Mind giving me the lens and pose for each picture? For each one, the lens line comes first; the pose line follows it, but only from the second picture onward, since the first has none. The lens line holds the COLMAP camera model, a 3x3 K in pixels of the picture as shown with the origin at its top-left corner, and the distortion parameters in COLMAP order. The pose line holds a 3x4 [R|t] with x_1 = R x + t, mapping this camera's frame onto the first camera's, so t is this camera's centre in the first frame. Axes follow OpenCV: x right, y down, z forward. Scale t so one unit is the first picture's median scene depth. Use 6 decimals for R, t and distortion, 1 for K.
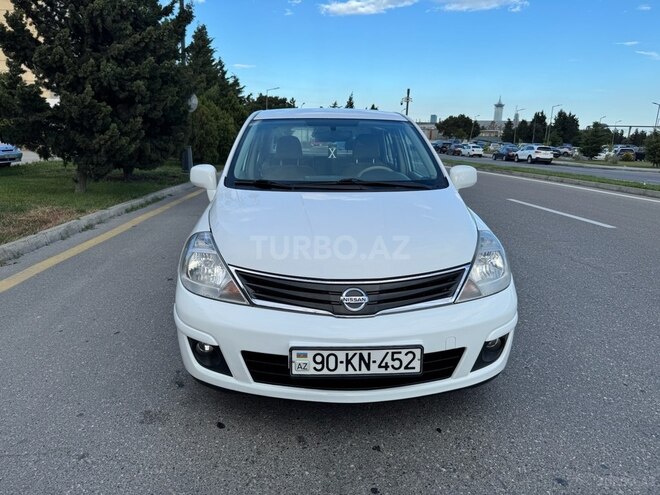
lens RADIAL K [[481.6, 0, 333.1], [0, 481.6, 240.9], [0, 0, 1]] dist [-0.004367, -0.004009]
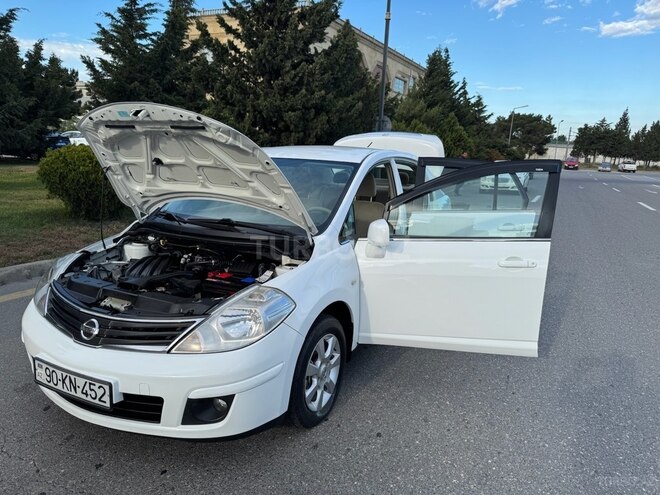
lens RADIAL K [[474.2, 0, 330.0], [0, 474.2, 251.5], [0, 0, 1]] dist [0.001961, -0.004212]
pose [[0.867339, 0.118021, -0.483523, 1.005066], [-0.123220, 0.992154, 0.021139, -0.146311], [0.482224, 0.041245, 0.875076, 0.273806]]
